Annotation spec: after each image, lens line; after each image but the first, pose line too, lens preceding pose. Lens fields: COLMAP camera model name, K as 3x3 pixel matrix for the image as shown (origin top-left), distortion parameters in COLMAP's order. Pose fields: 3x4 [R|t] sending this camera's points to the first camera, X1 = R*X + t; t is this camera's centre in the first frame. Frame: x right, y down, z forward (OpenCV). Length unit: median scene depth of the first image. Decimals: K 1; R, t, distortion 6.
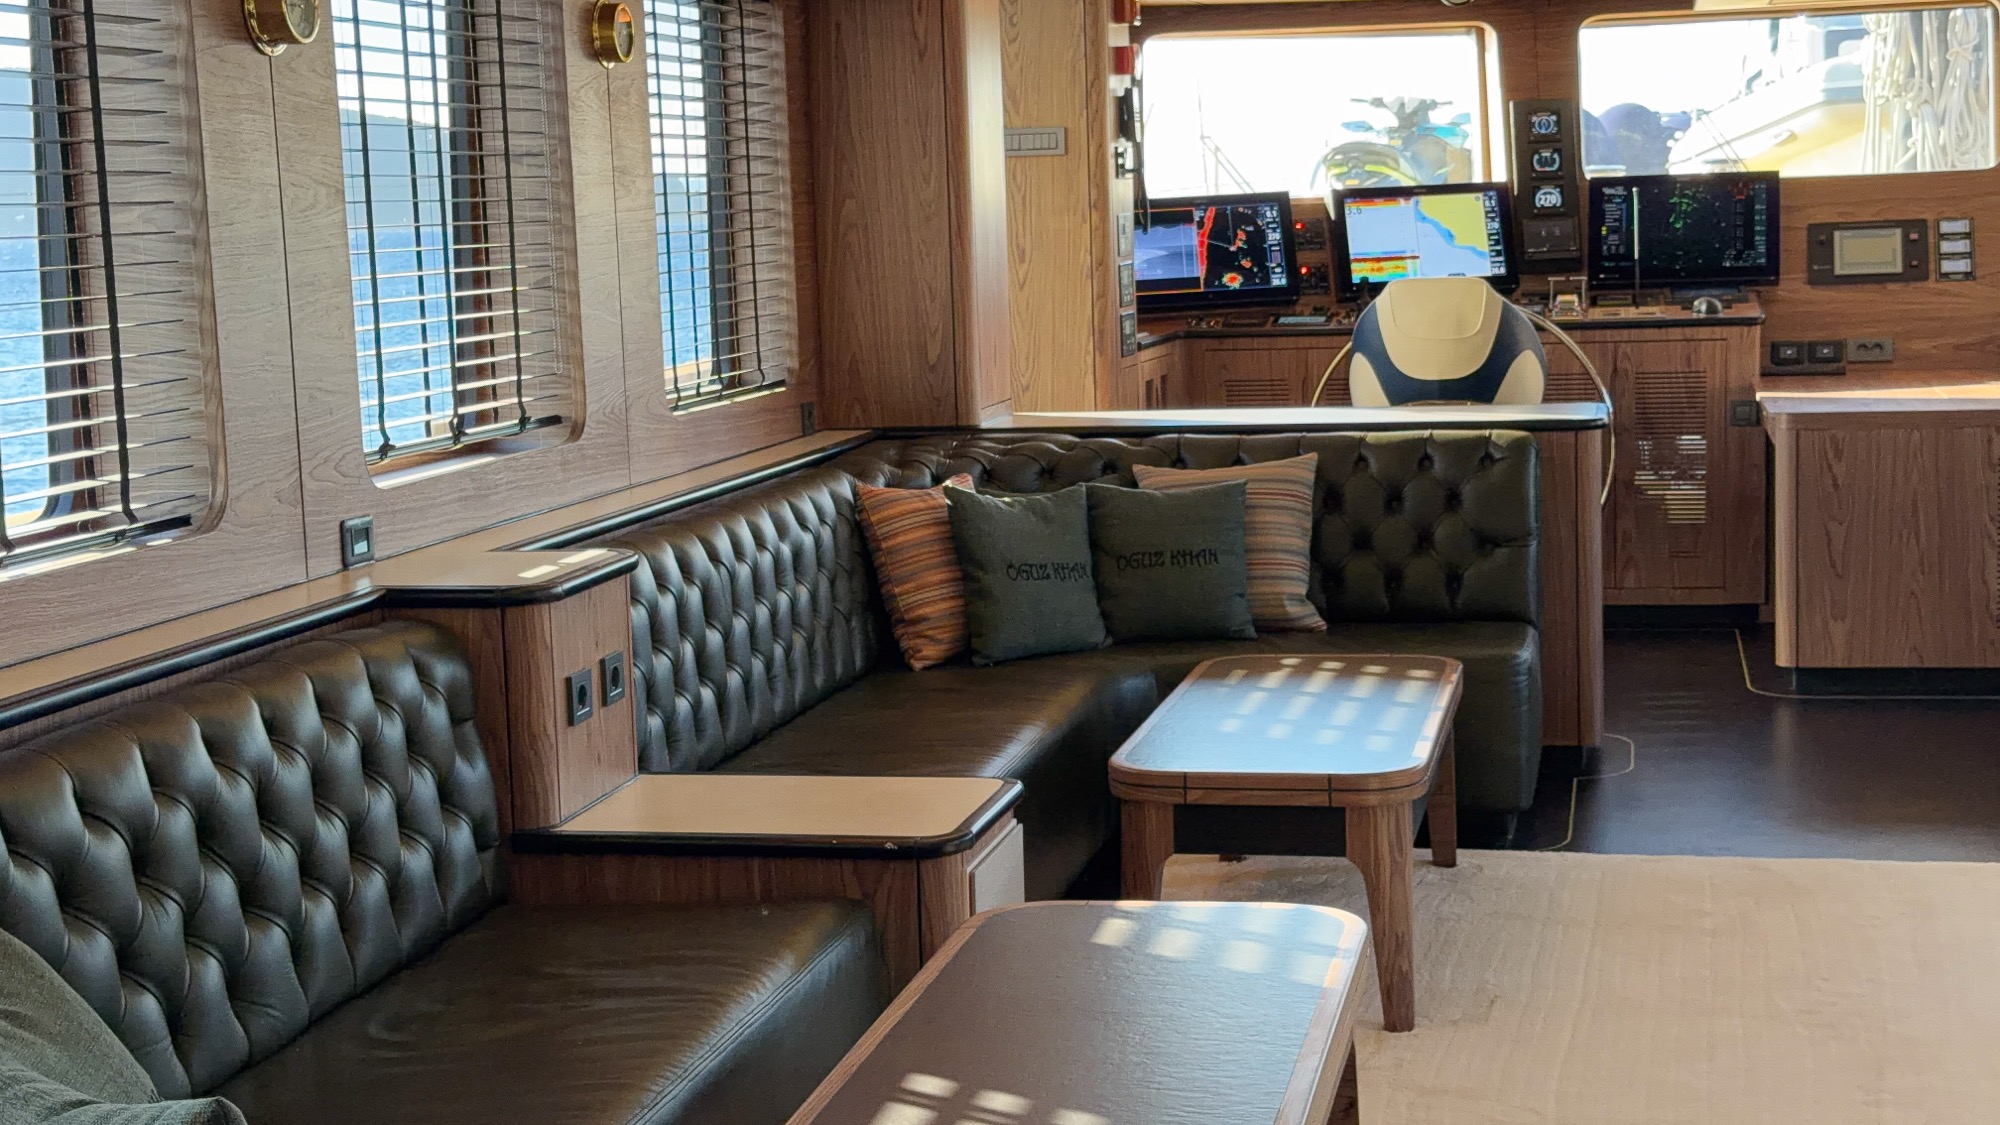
lens RADIAL K [[2829.7, 0, 997.3], [0, 2829.7, 564.4], [0, 0, 1]] dist [0.244817, 0.000000]
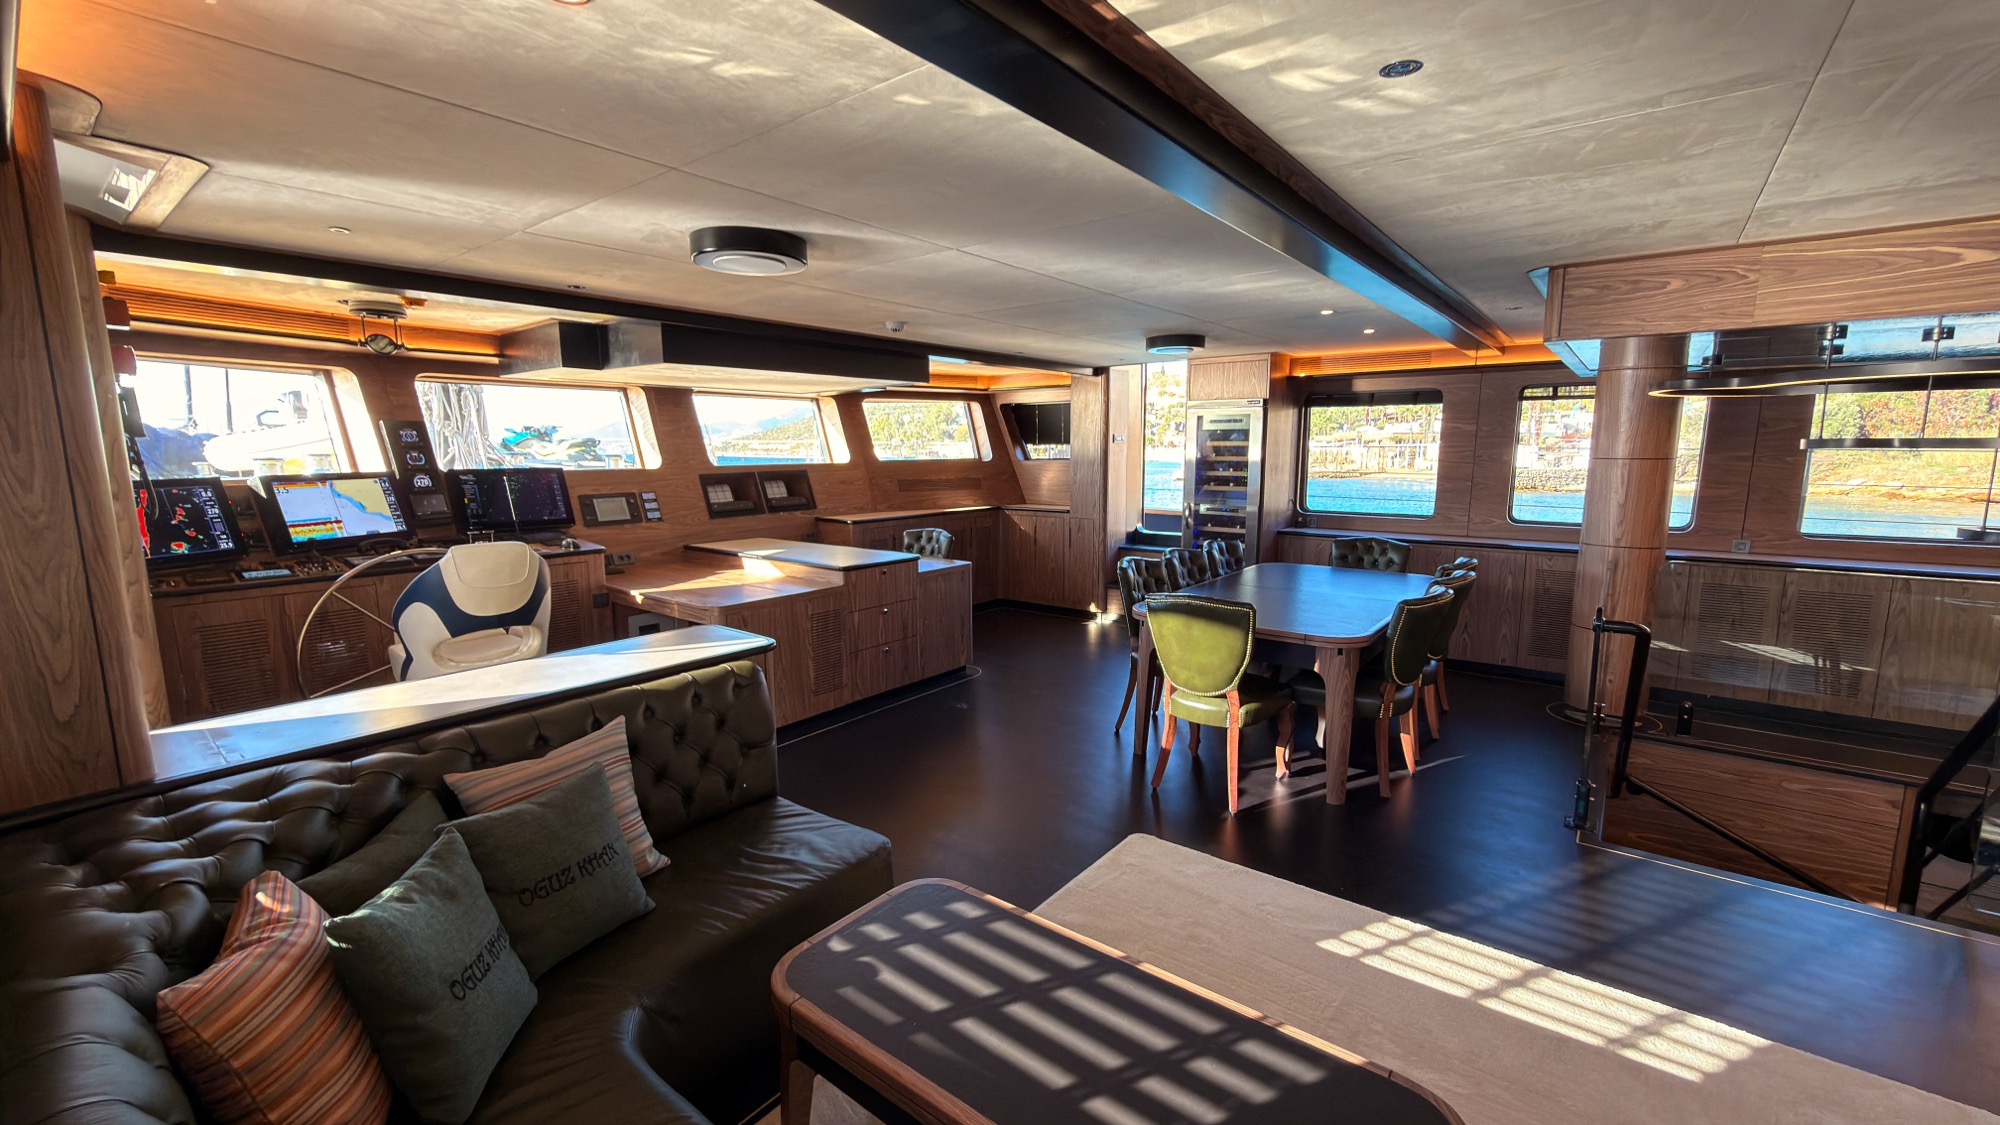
lens RADIAL K [[805.2, 0, 1006.0], [0, 805.2, 564.3], [0, 0, 1]] dist [-0.008006, 0.002182]
pose [[0.435536, -0.104053, 0.894137, -0.076495], [0.109083, 0.992077, 0.062317, -0.074702], [-0.893538, 0.070394, 0.443436, 0.515042]]
